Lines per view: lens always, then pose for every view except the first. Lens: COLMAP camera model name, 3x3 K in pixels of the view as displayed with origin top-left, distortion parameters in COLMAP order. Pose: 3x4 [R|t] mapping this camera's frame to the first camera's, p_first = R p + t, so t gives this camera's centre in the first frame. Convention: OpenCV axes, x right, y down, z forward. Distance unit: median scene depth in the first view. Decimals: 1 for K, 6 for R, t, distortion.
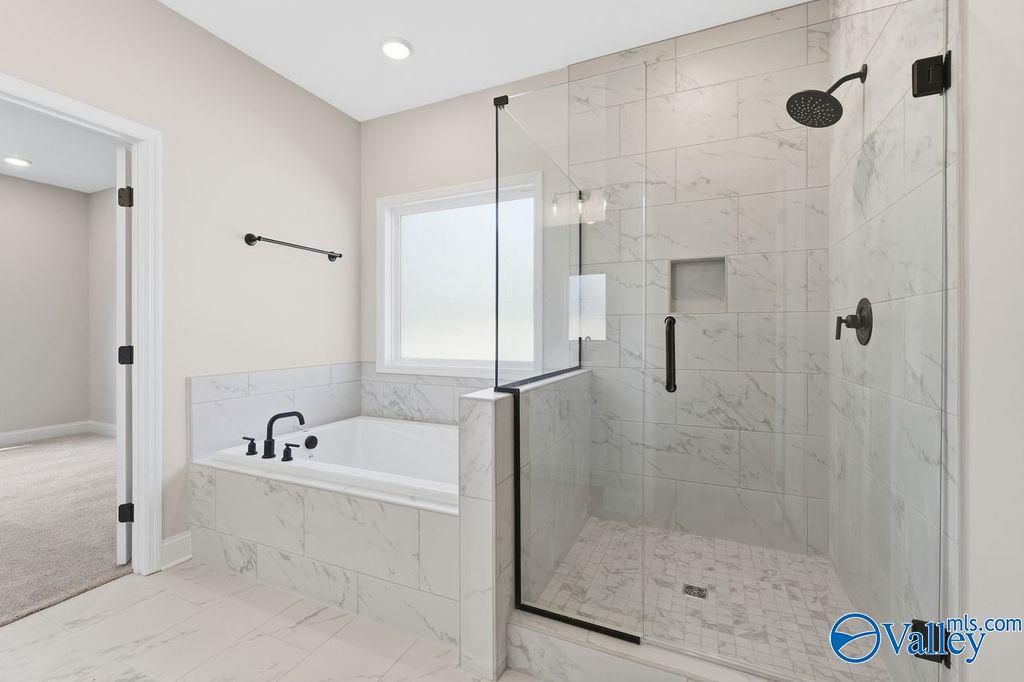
lens RADIAL K [[430.9, 0, 506.0], [0, 430.9, 335.8], [0, 0, 1]] dist [-0.003194, 0.000123]
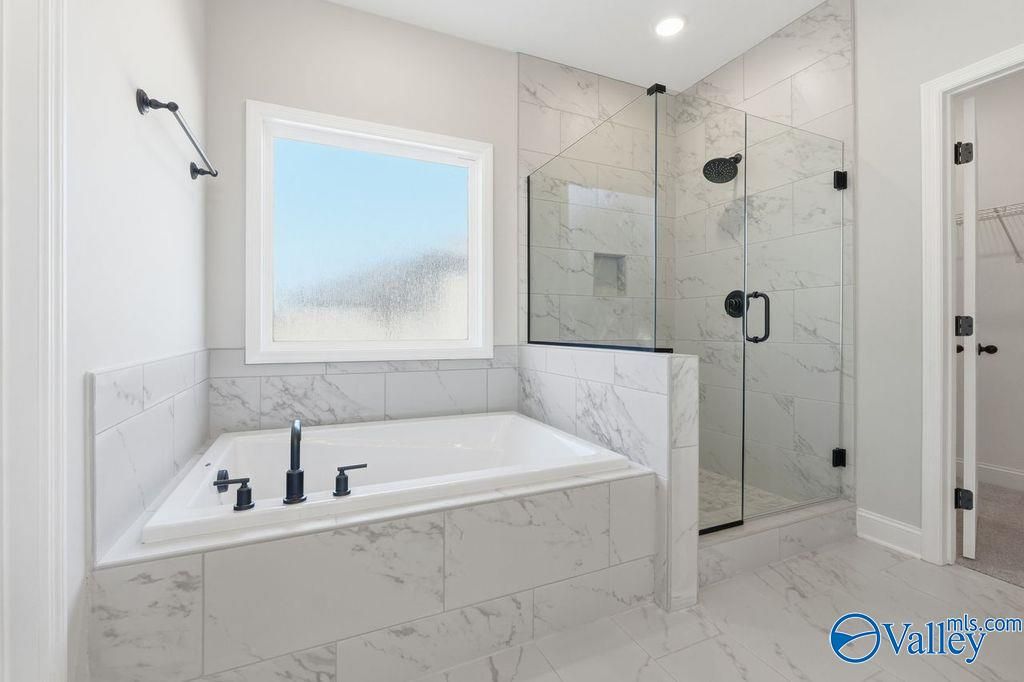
lens RADIAL K [[430.9, 0, 504.1], [0, 430.9, 331.5], [0, 0, 1]] dist [-0.003194, 0.000123]
pose [[0.672892, -0.002738, 0.739735, -0.855190], [0.001922, 0.999996, 0.001953, 0.057737], [-0.739738, 0.000108, 0.672895, 0.433543]]
